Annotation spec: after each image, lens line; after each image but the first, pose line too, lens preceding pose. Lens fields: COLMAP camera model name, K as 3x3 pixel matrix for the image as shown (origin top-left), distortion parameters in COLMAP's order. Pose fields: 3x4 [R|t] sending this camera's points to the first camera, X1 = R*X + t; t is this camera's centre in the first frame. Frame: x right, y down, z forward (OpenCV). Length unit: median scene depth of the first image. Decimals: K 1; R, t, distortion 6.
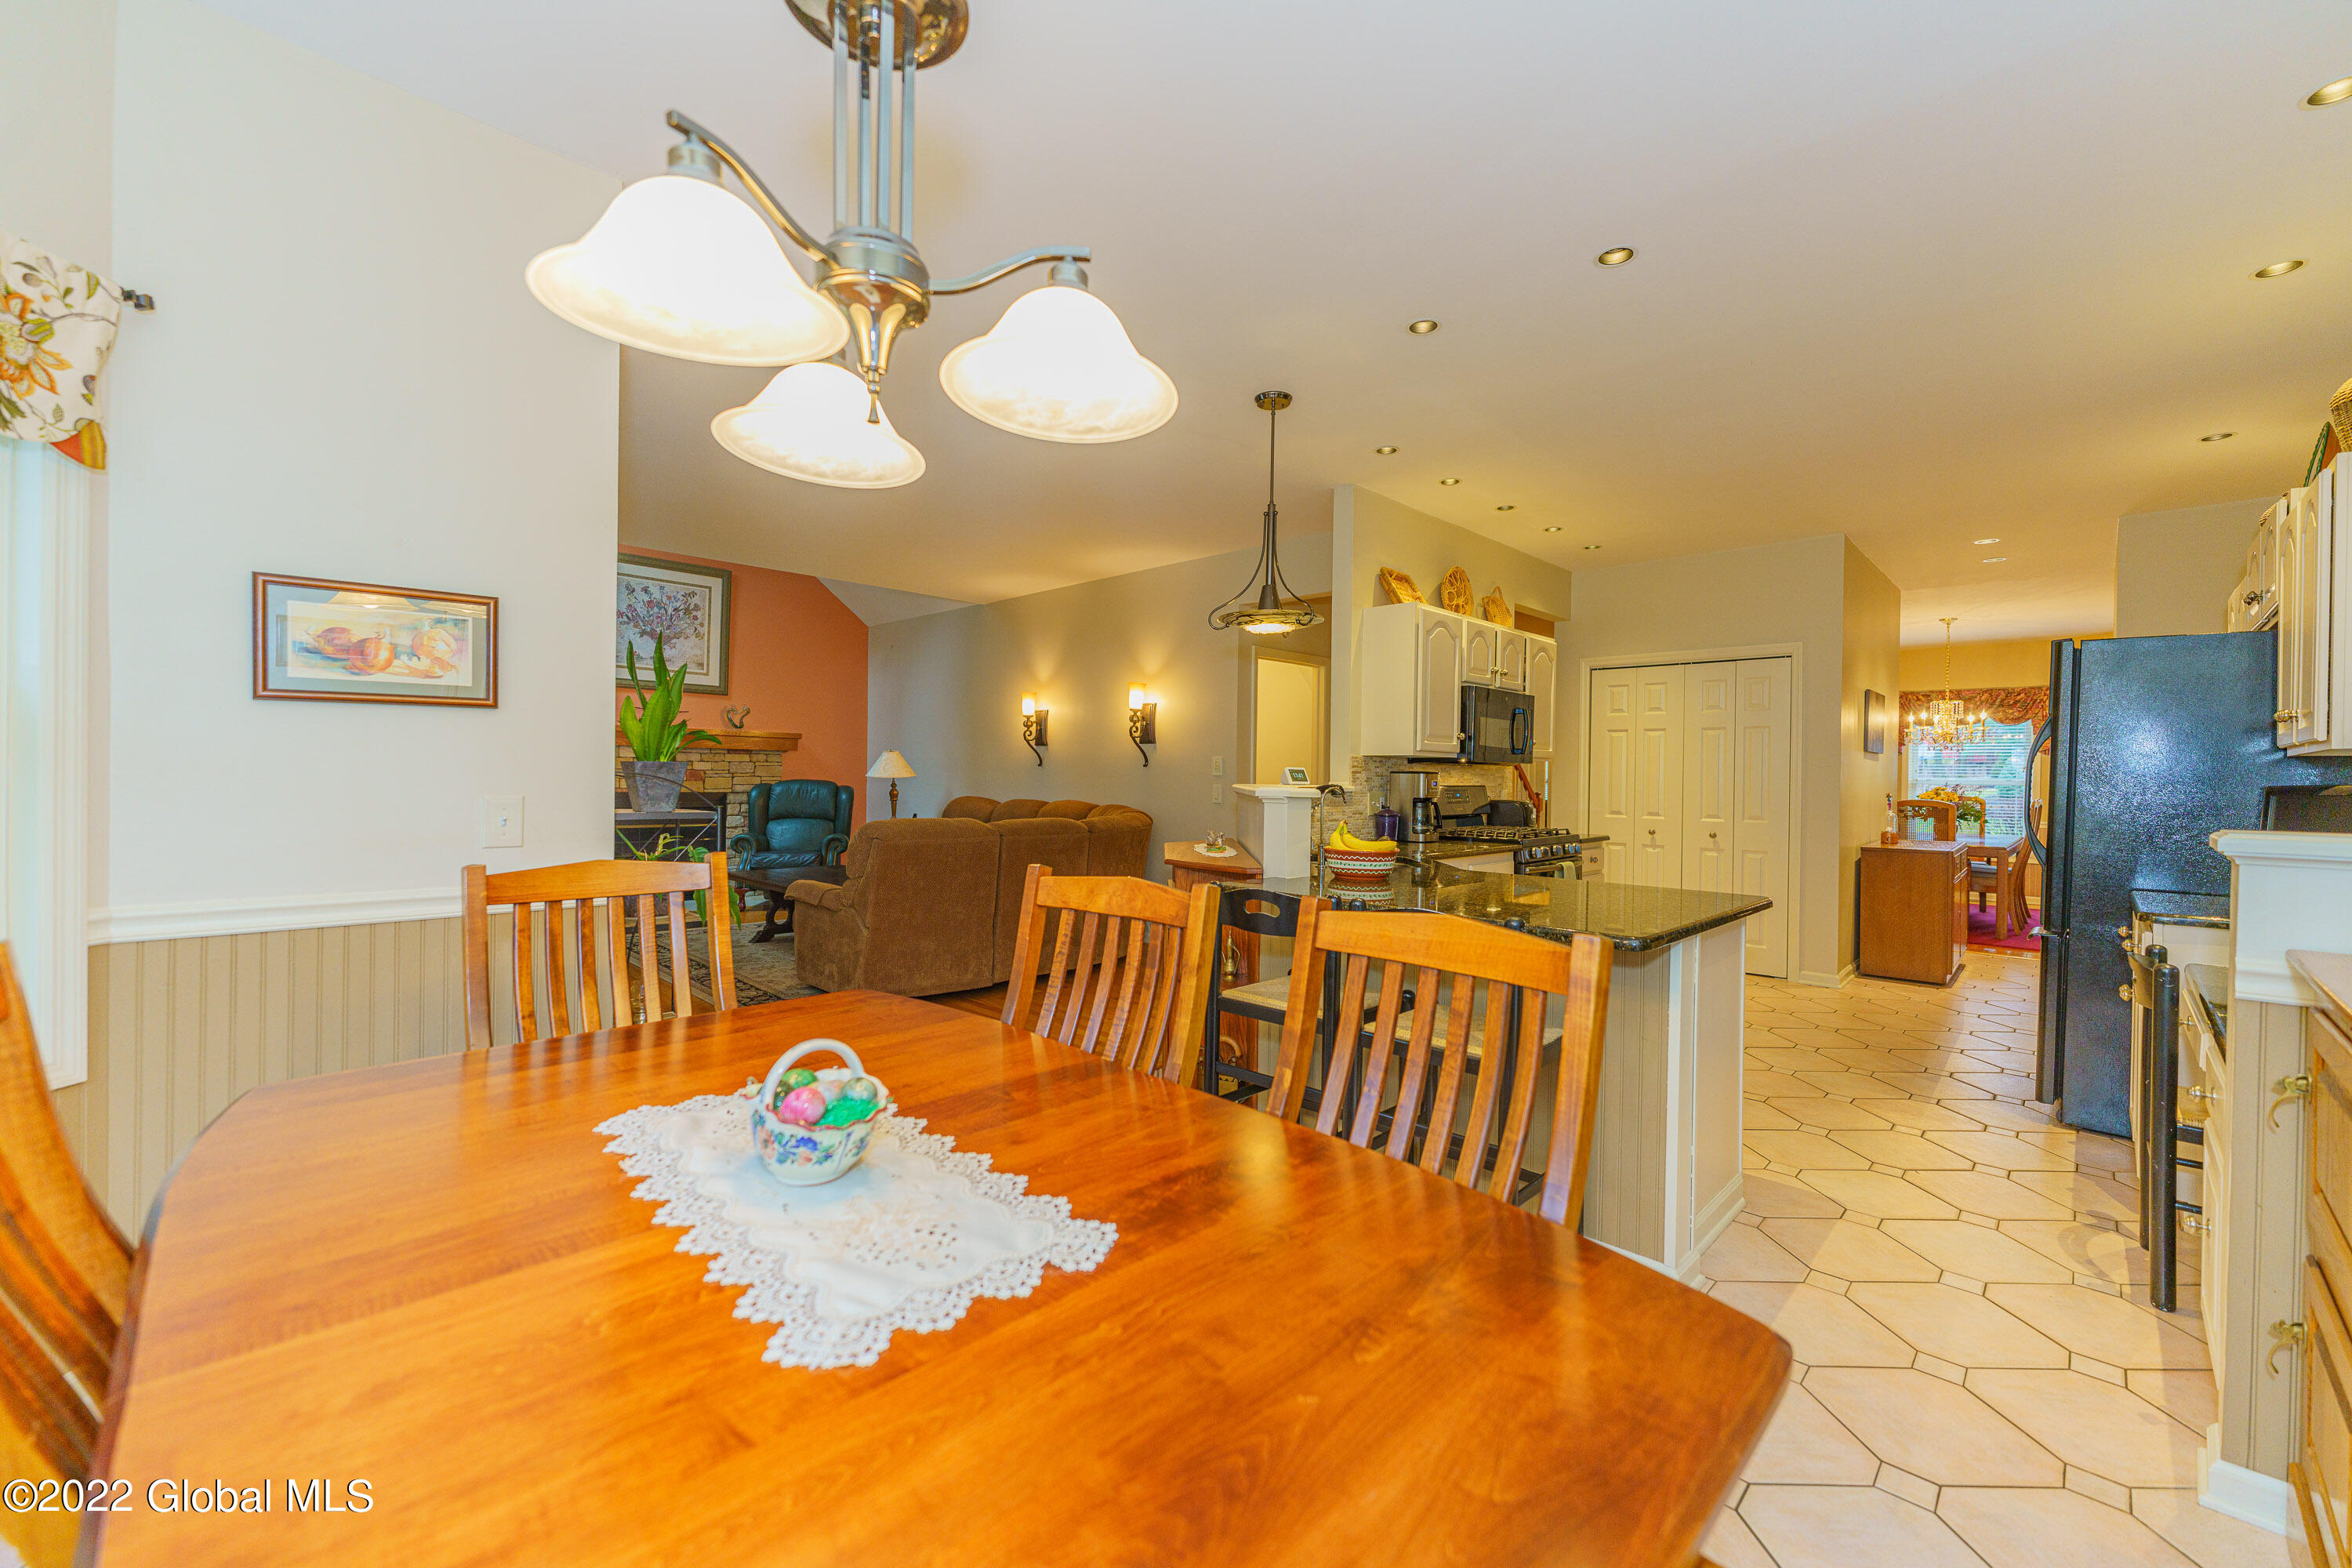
lens RADIAL K [[937.4, 0, 1179.6], [0, 937.4, 777.0], [0, 0, 1]] dist [0.001780, -0.000239]
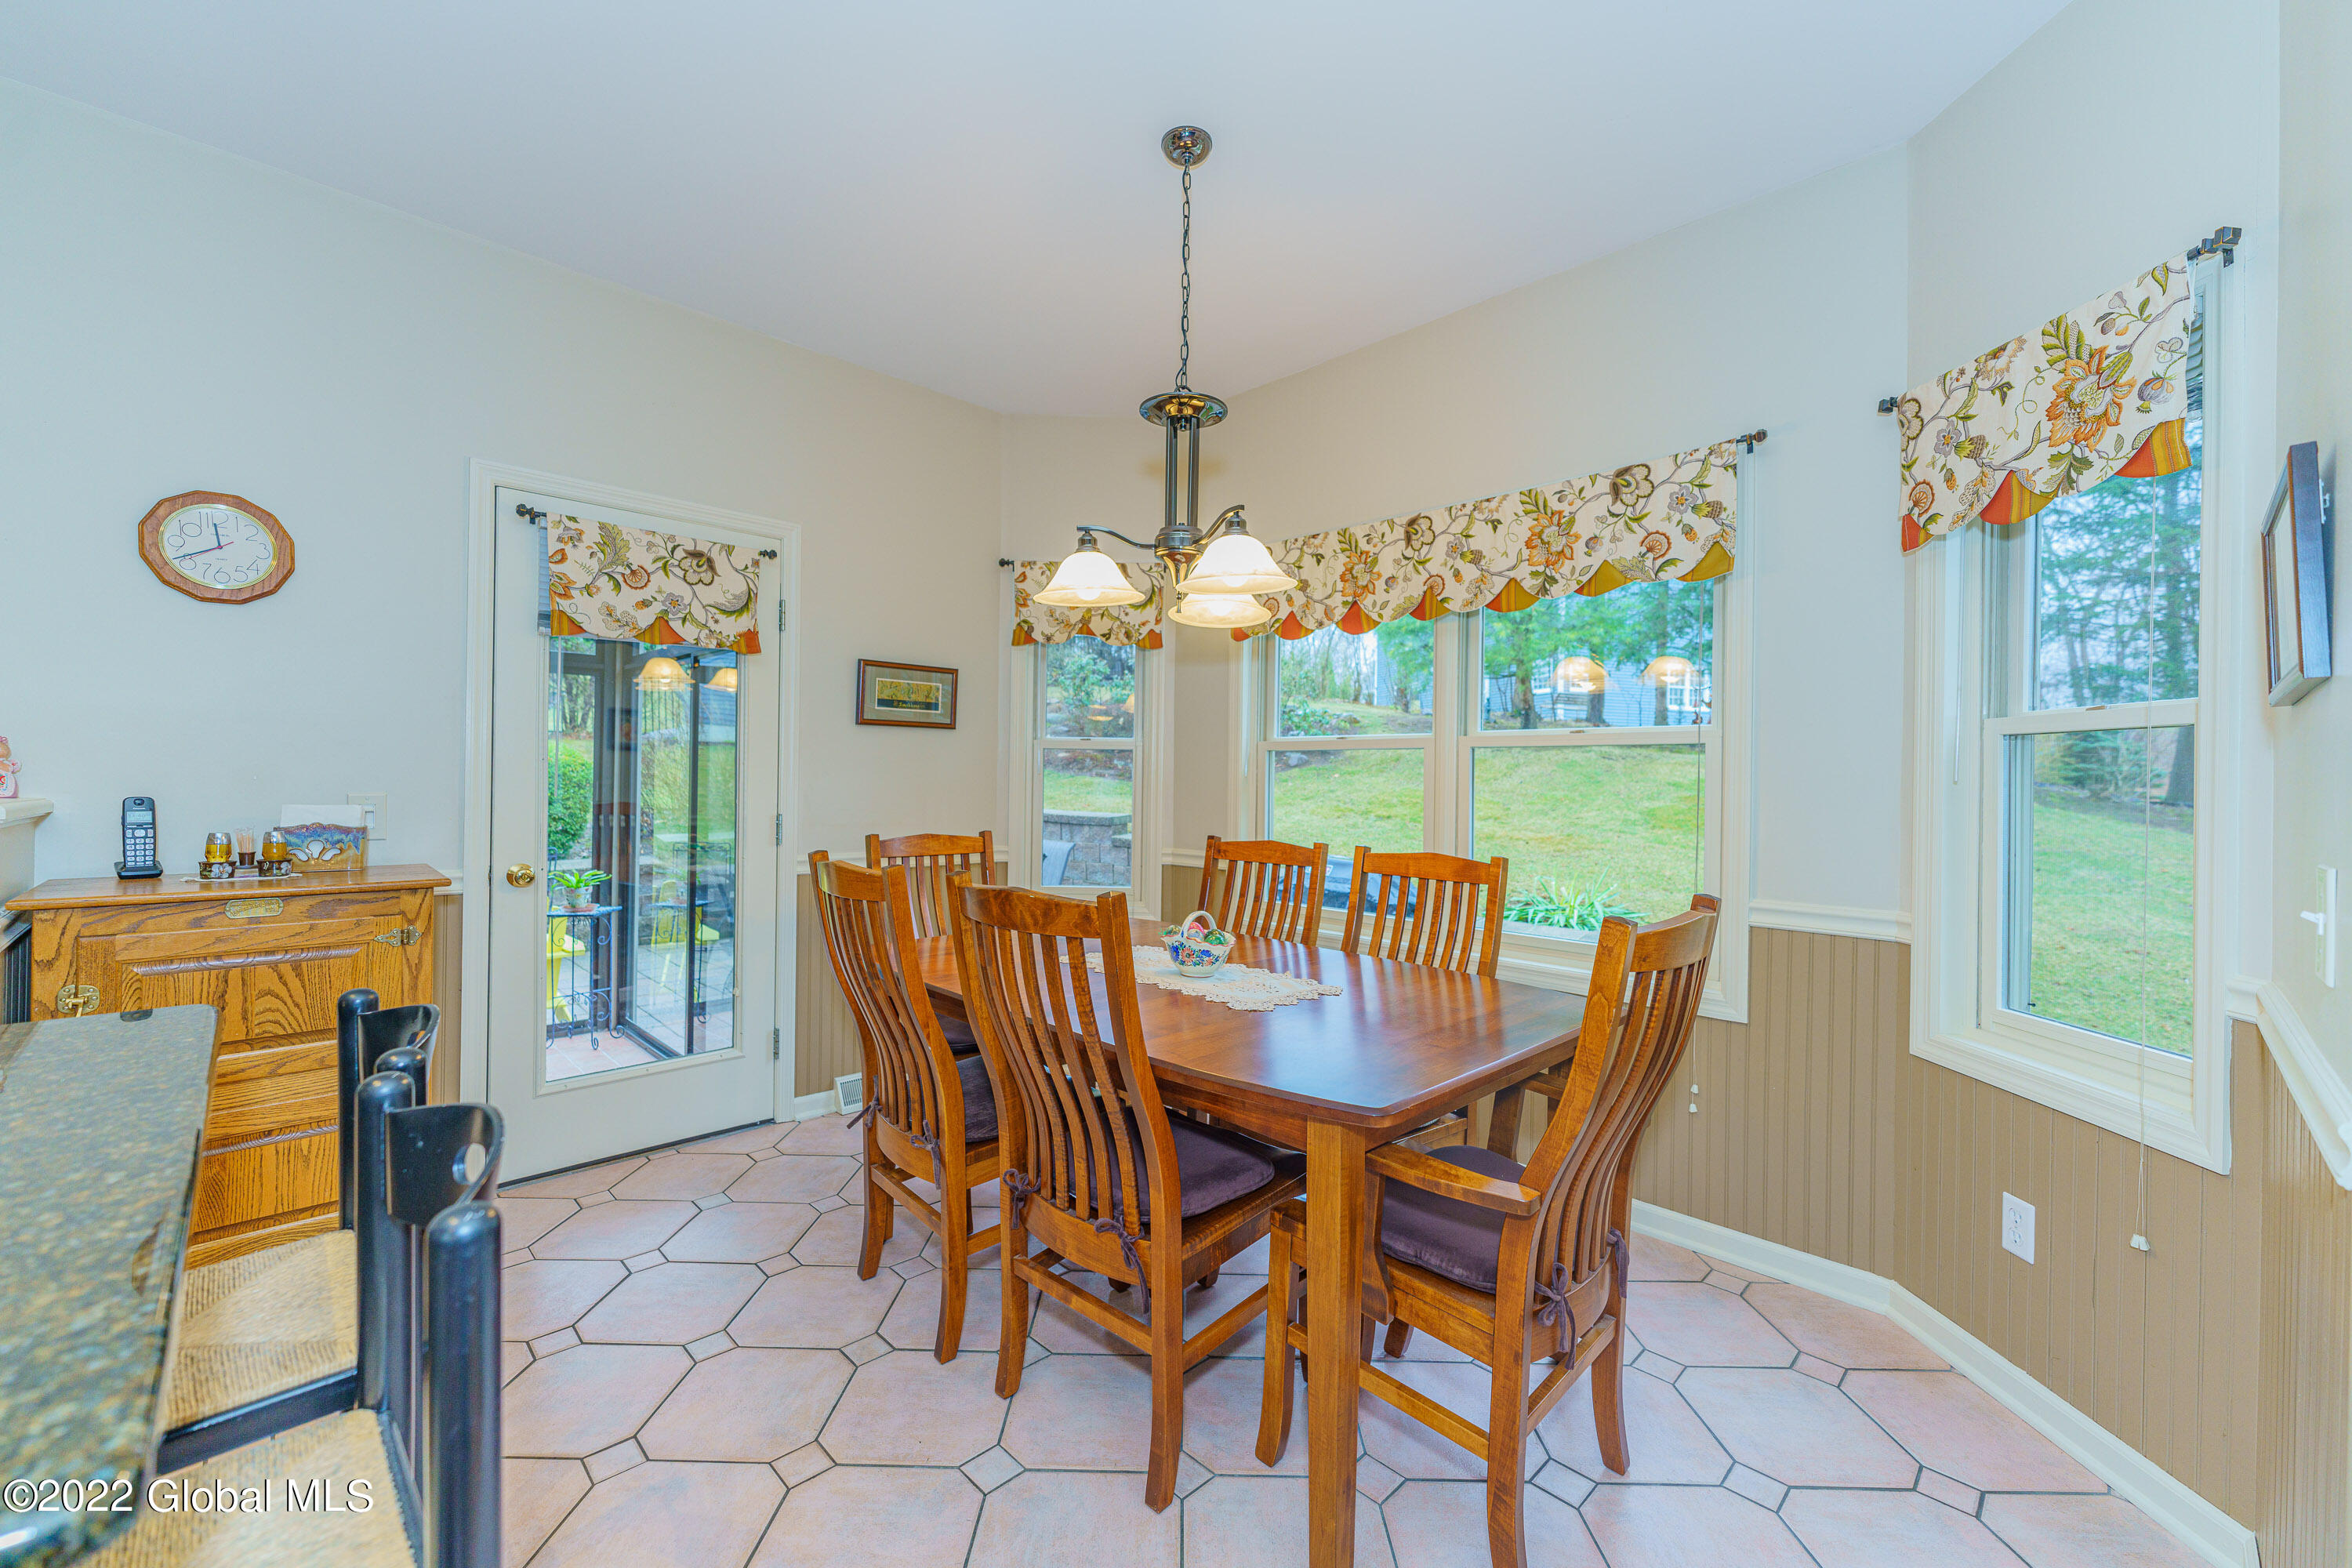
lens RADIAL K [[937.4, 0, 1179.6], [0, 937.4, 779.6], [0, 0, 1]] dist [0.001780, -0.000239]
pose [[-0.999513, -0.029275, 0.010798, -0.194186], [-0.029224, 0.999561, 0.004890, -0.010281], [-0.010936, 0.004572, -0.999930, 1.652760]]
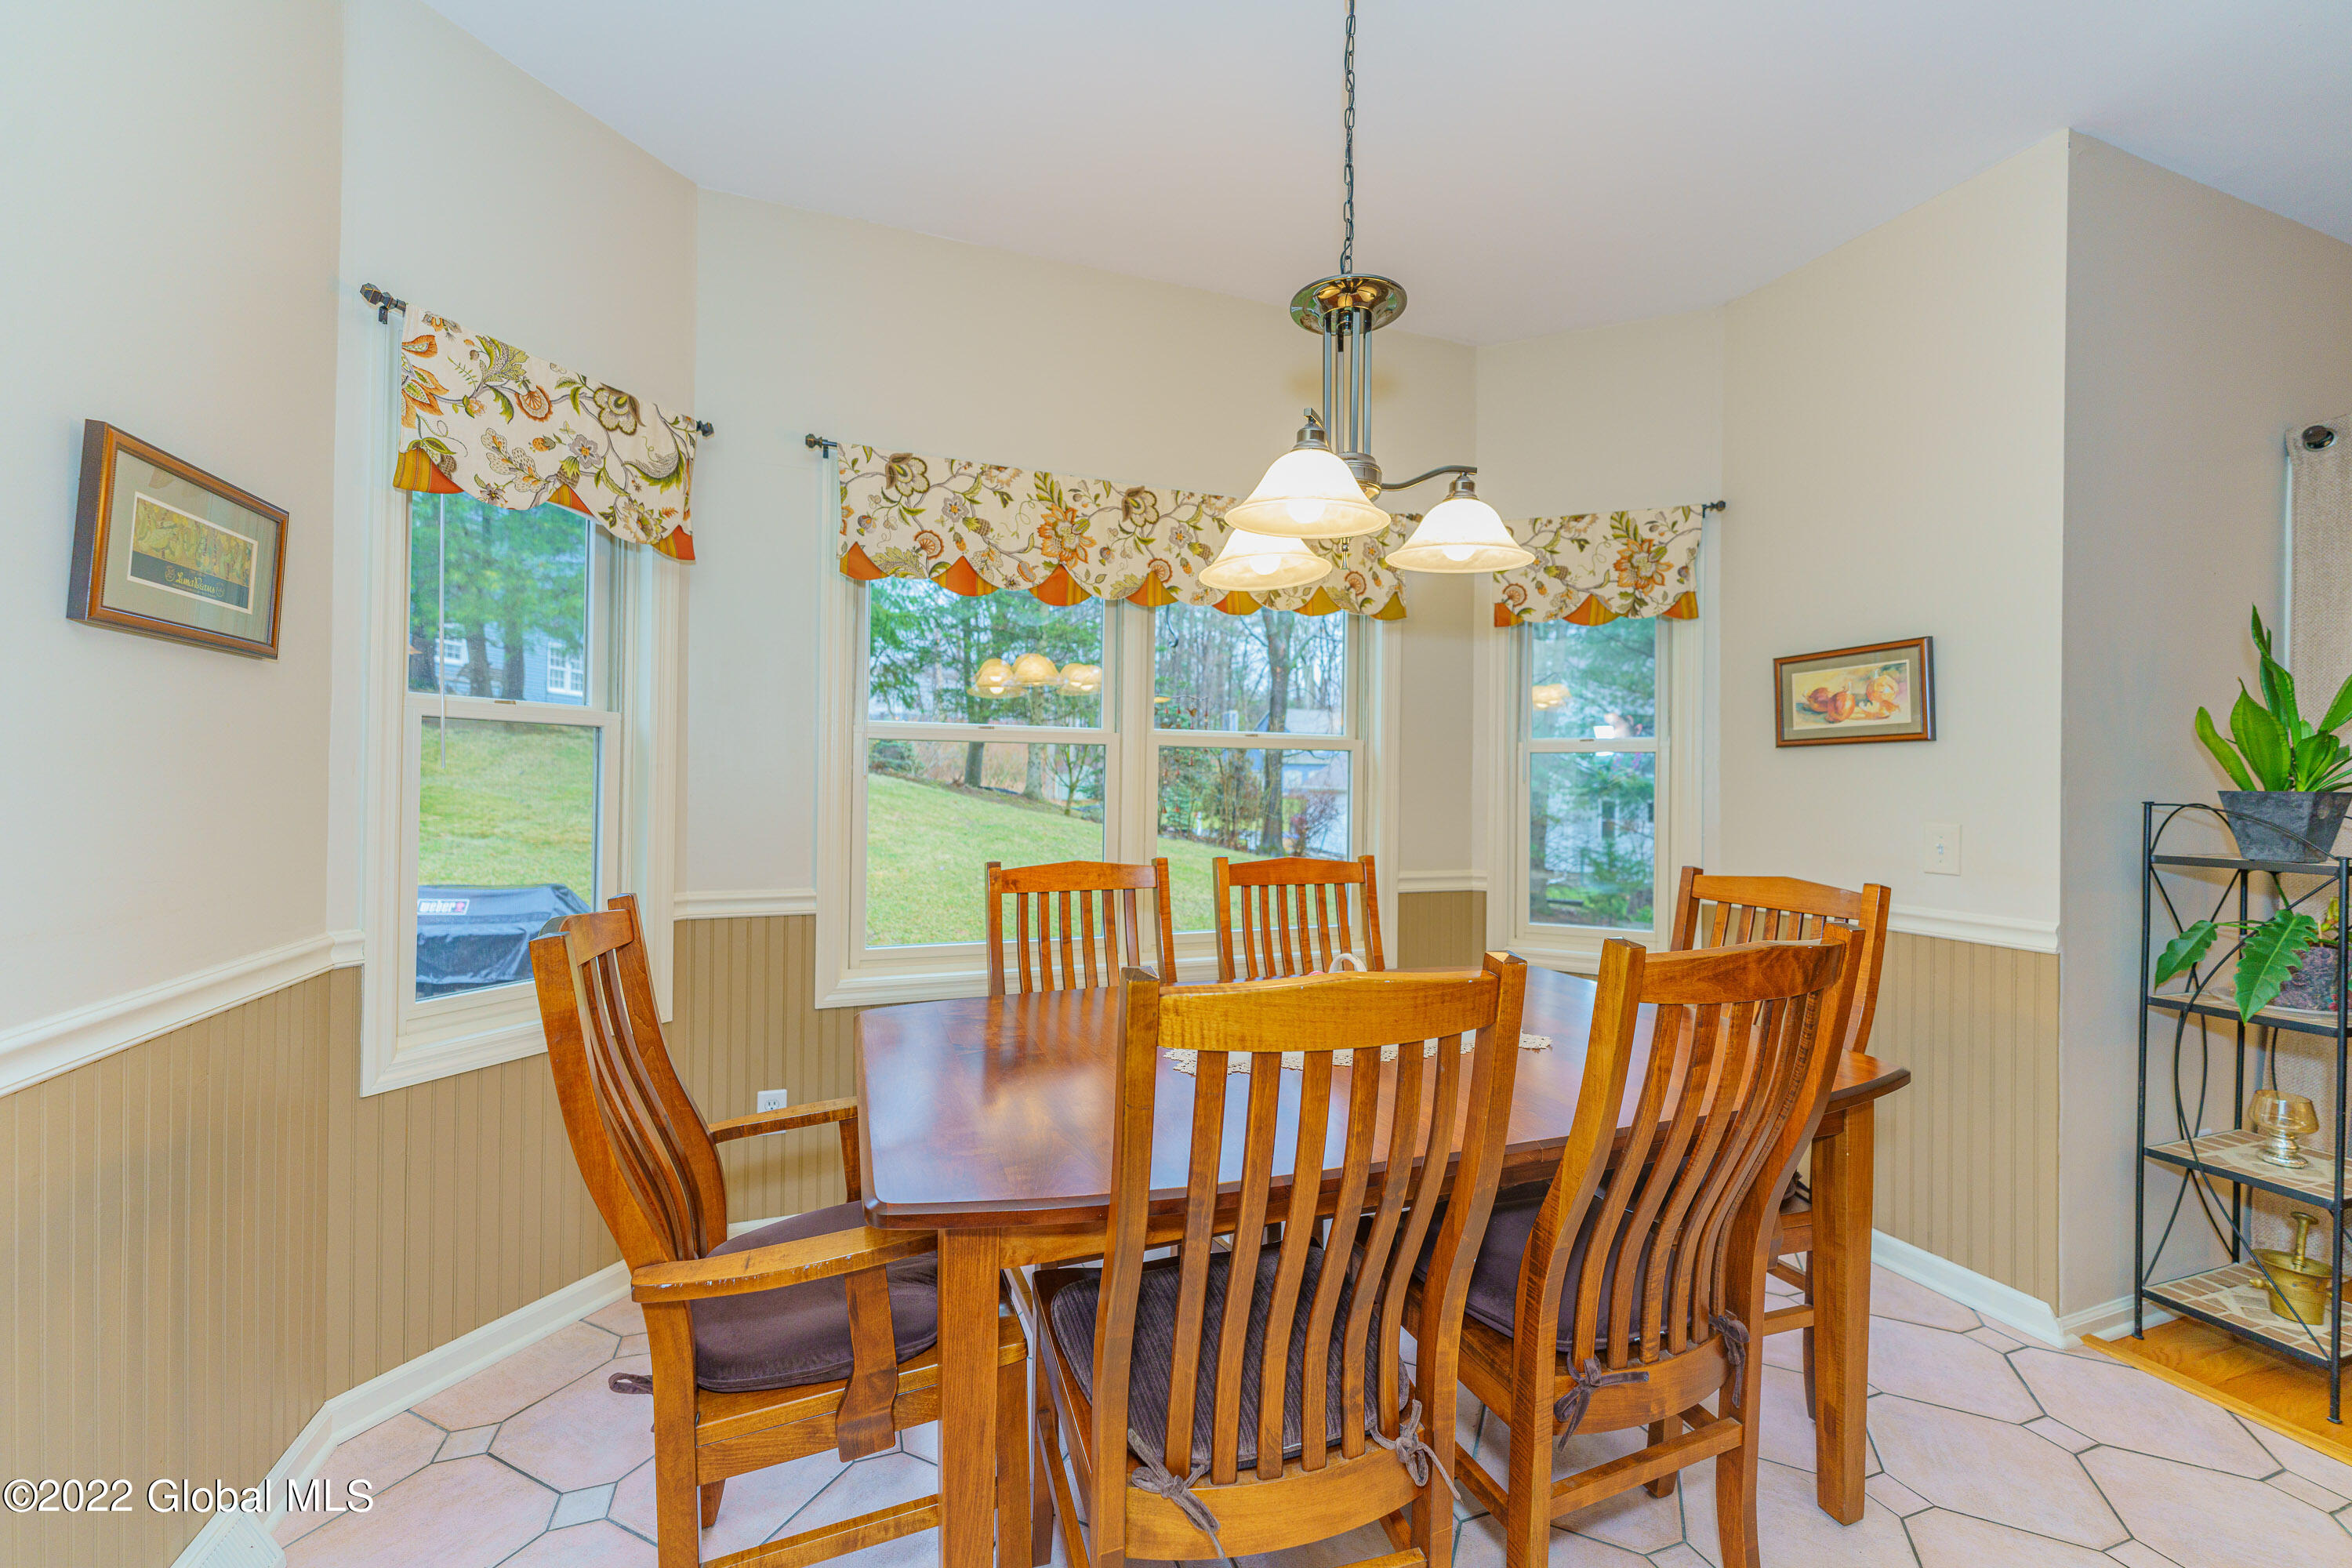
lens RADIAL K [[937.4, 0, 1177.5], [0, 937.4, 774.9], [0, 0, 1]] dist [0.001780, -0.000239]
pose [[-0.424190, -0.027926, -0.905143, 0.656253], [-0.021016, 0.999559, -0.020990, 0.005964], [0.905330, 0.010118, -0.424589, 0.764493]]
